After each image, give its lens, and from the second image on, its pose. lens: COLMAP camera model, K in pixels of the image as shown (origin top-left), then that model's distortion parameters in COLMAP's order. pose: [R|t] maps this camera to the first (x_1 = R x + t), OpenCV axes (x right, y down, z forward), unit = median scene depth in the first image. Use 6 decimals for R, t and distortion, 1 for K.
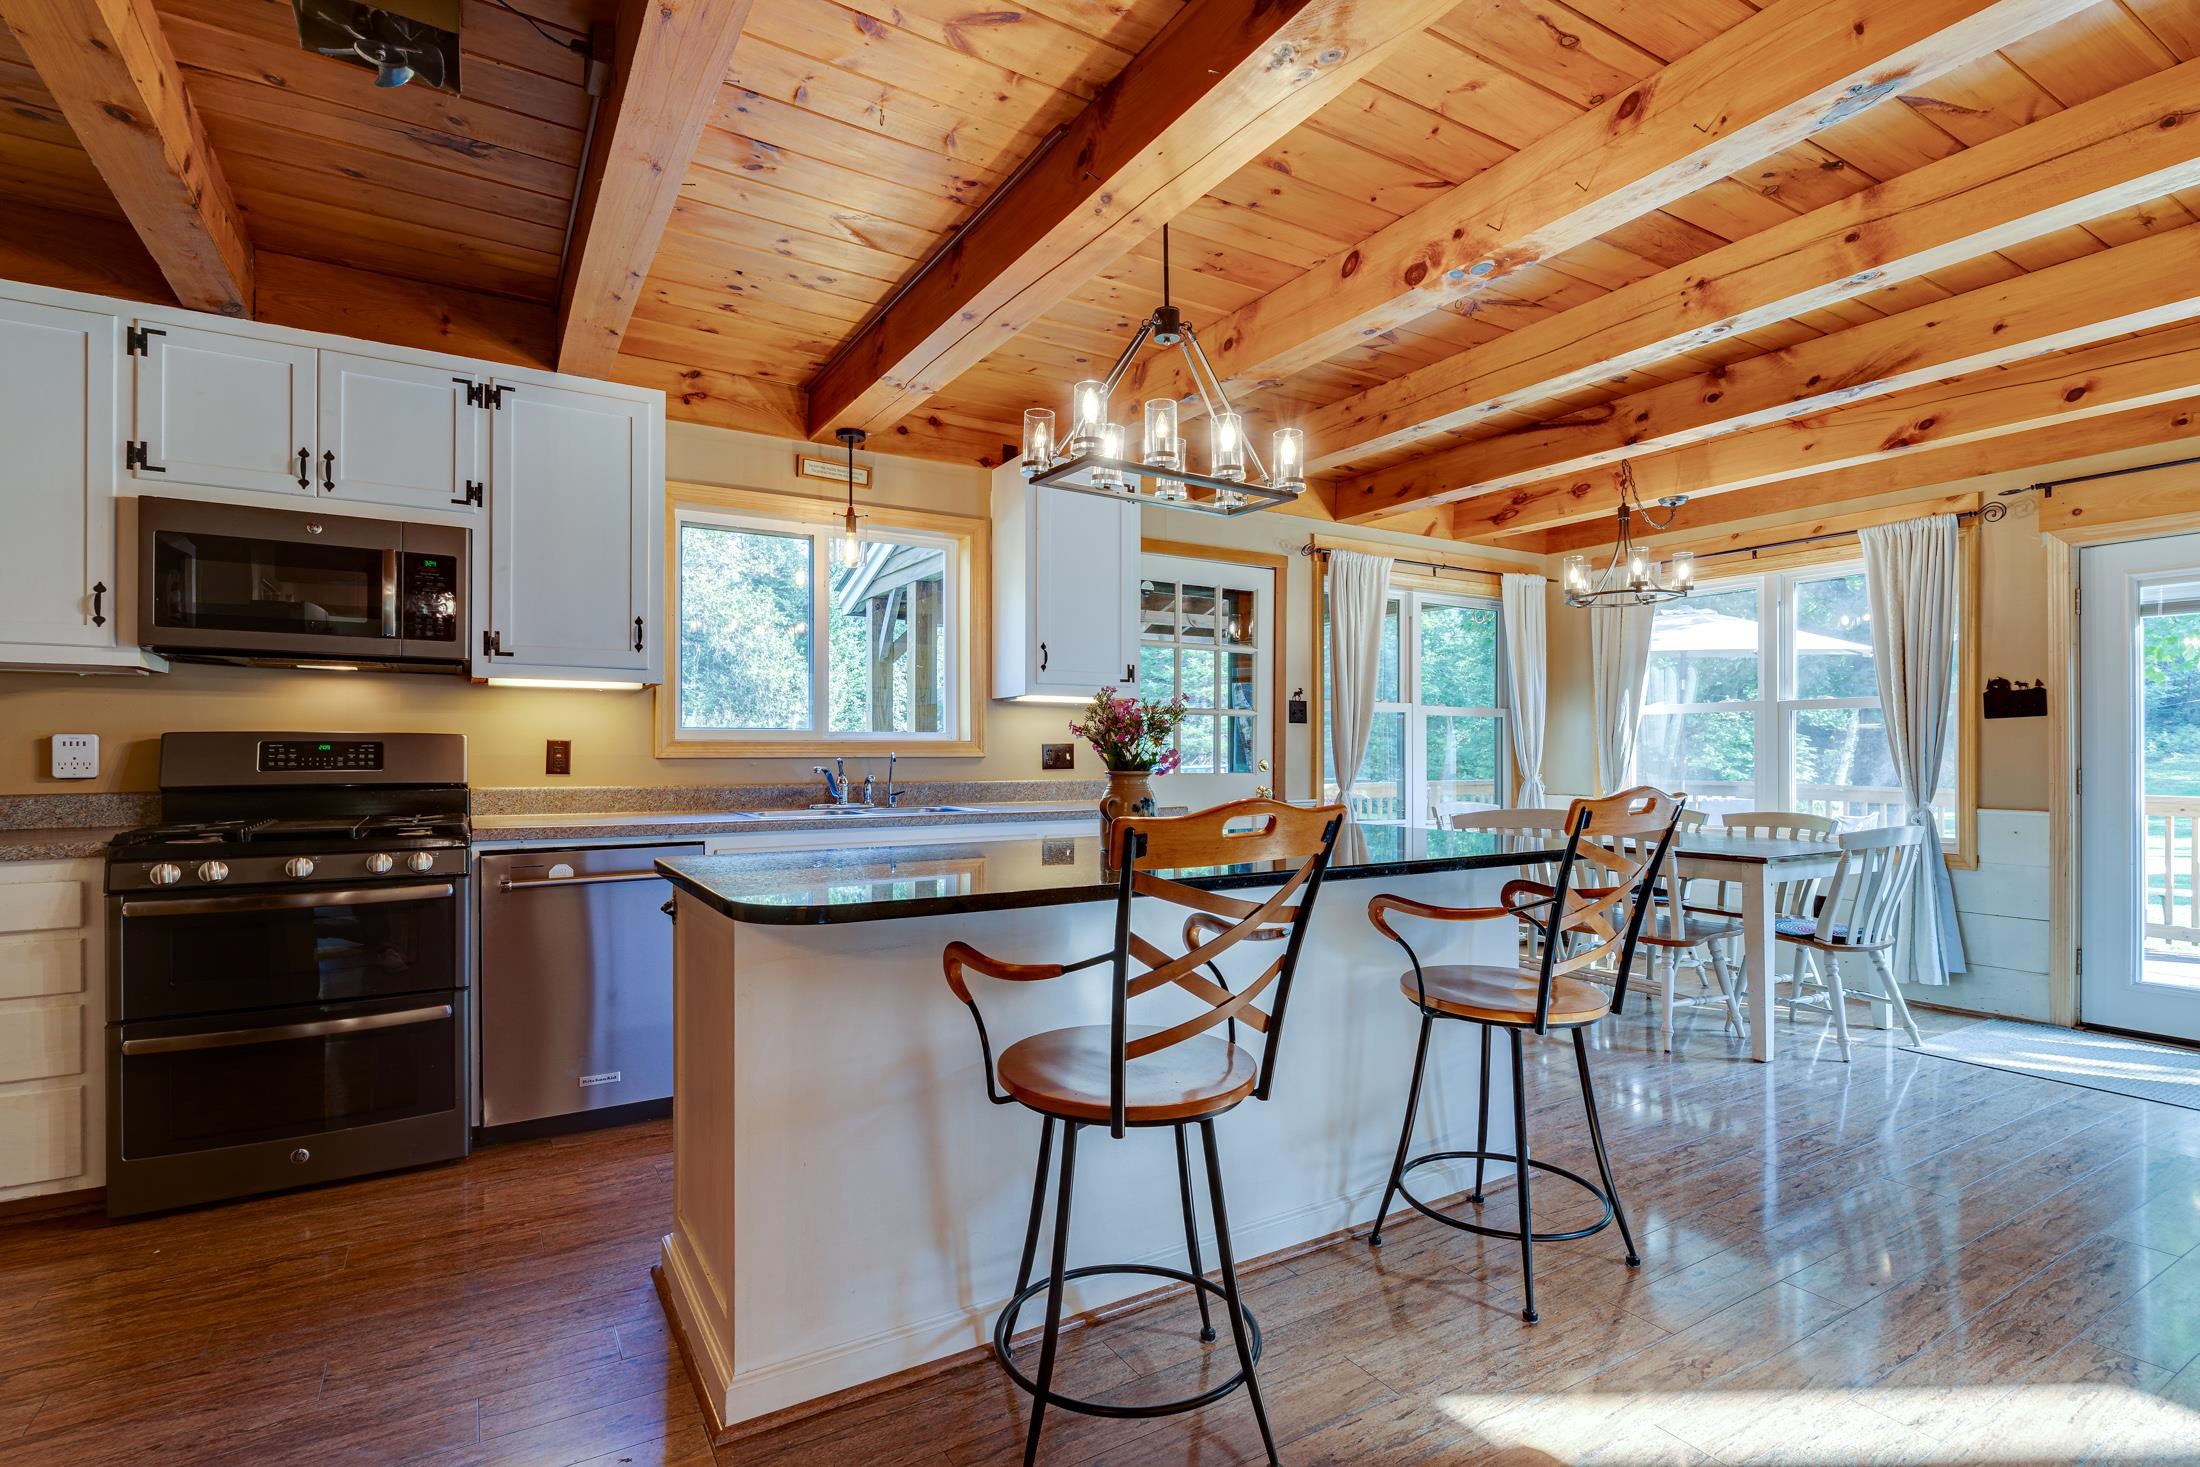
lens RADIAL K [[1044.5, 0, 1094.4], [0, 1044.5, 744.6], [0, 0, 1]] dist [0.000038, 0.001562]
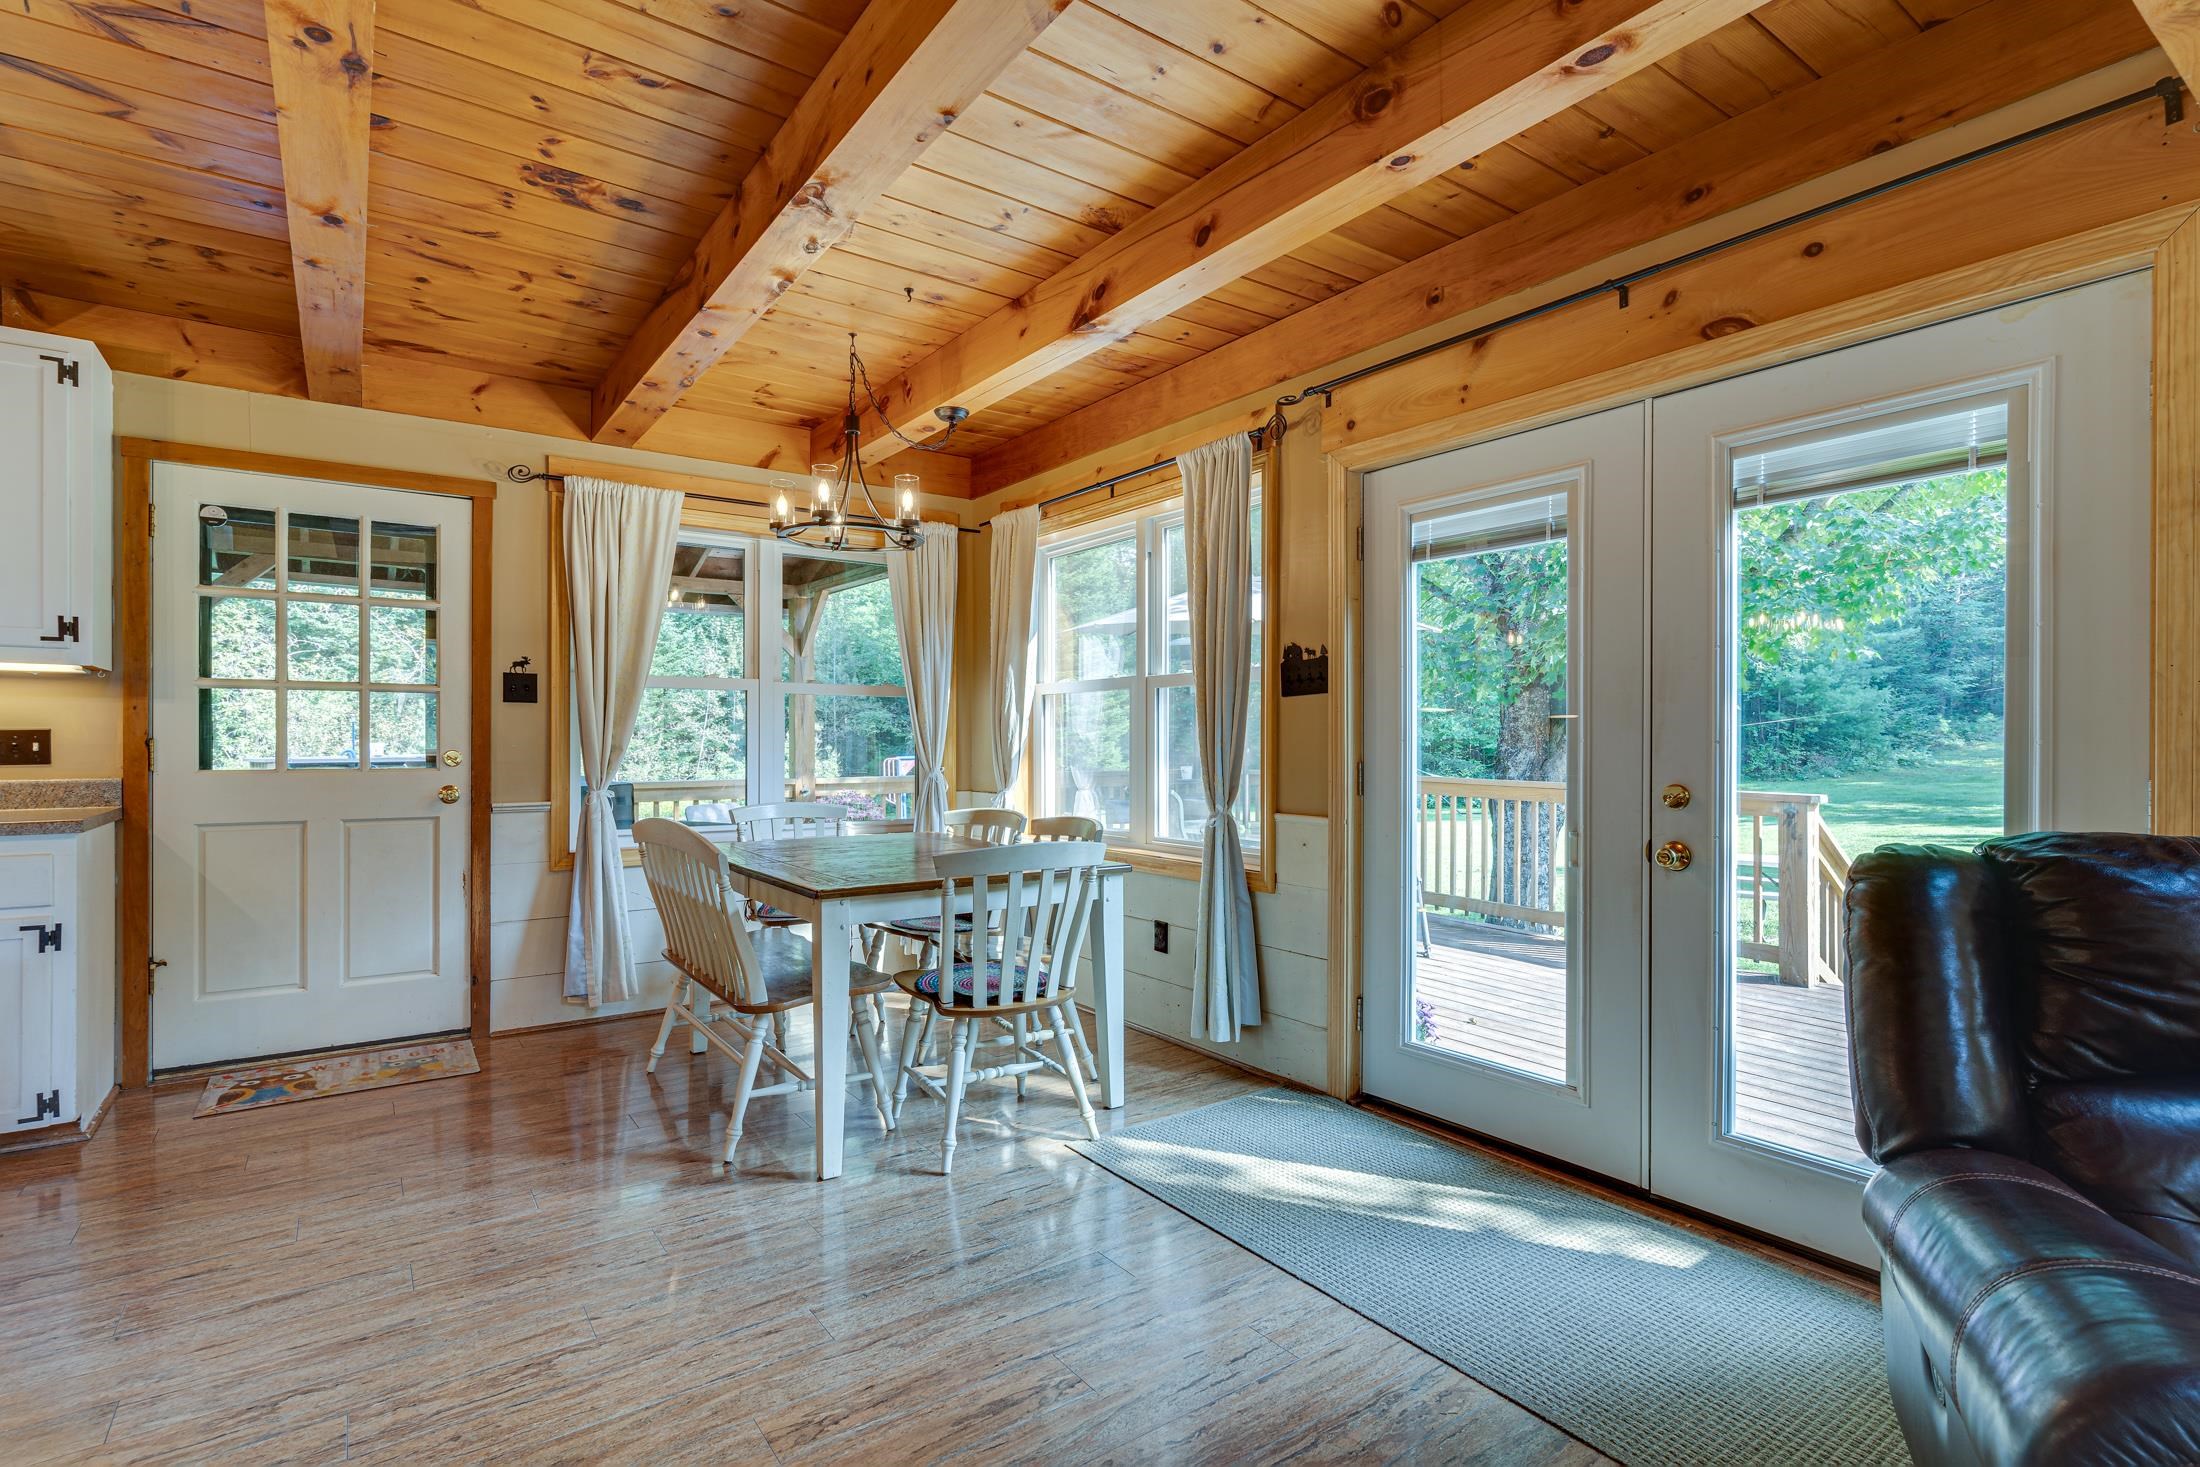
lens RADIAL K [[1044.5, 0, 1094.4], [0, 1044.5, 744.6], [0, 0, 1]] dist [0.000038, 0.001562]
pose [[0.996956, -0.000896, 0.077962, 0.678030], [-0.000154, 0.999909, 0.013463, 0.000040], [-0.077967, -0.013434, 0.996865, 0.249383]]
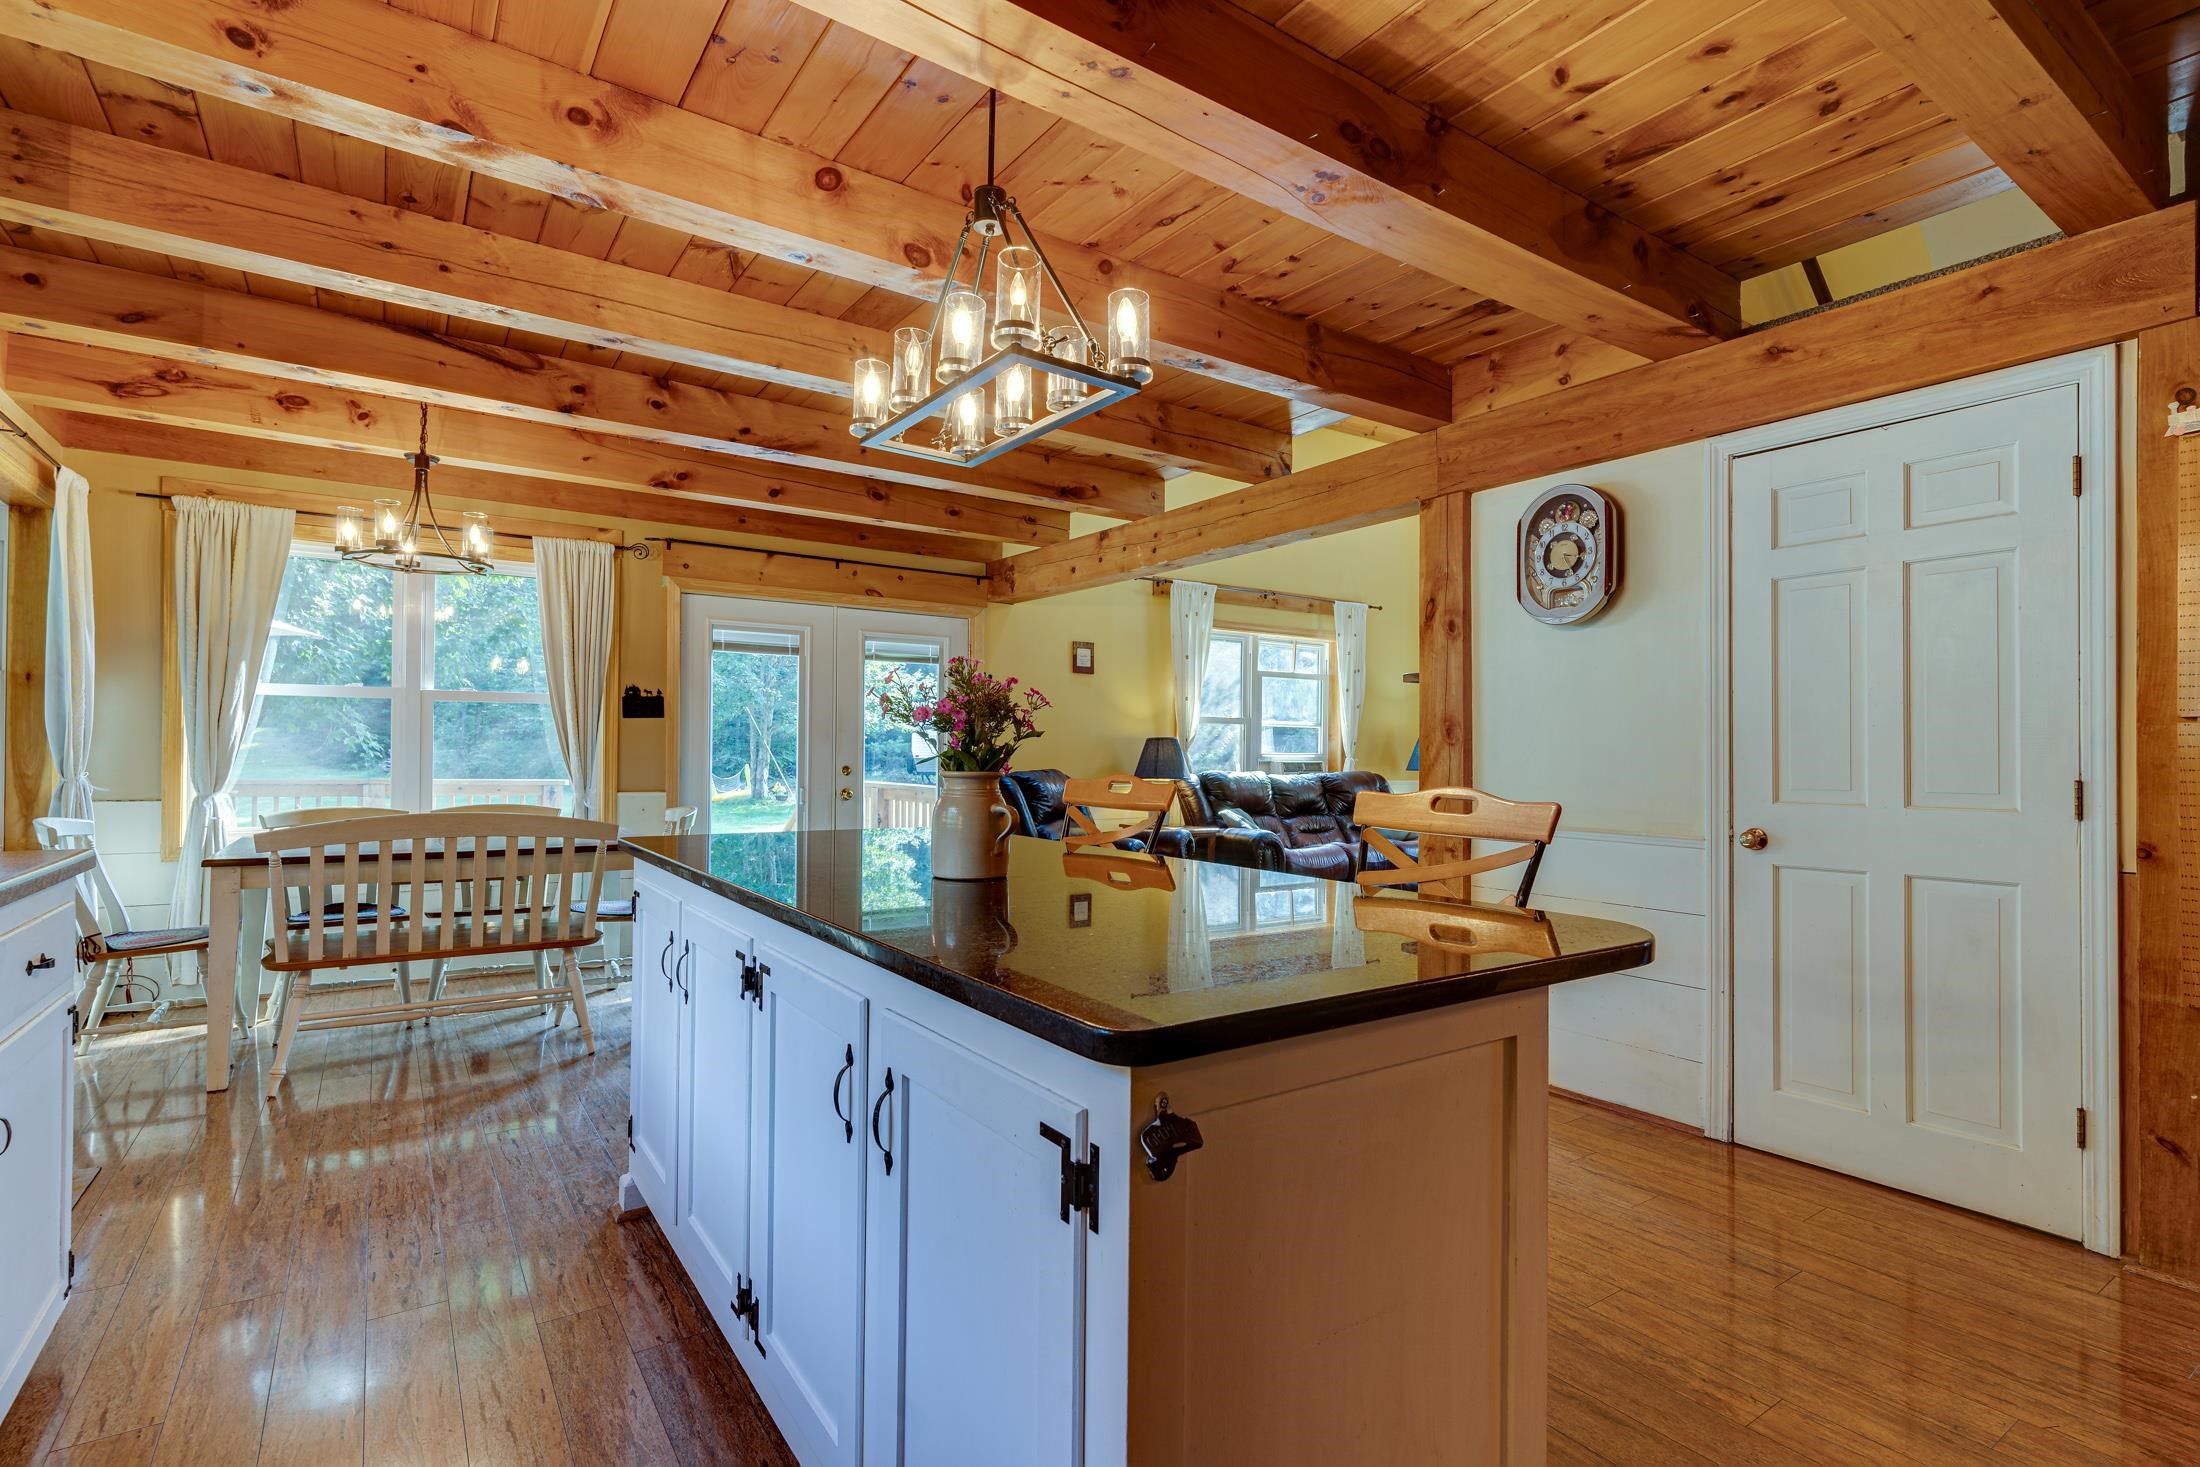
lens RADIAL K [[1044.5, 0, 1094.4], [0, 1044.5, 744.6], [0, 0, 1]] dist [0.000038, 0.001562]
pose [[-0.057877, 0.006279, 0.998304, -0.410264], [-0.018146, 0.999808, -0.007340, 0.005519], [-0.998159, -0.018540, -0.057752, 0.540912]]
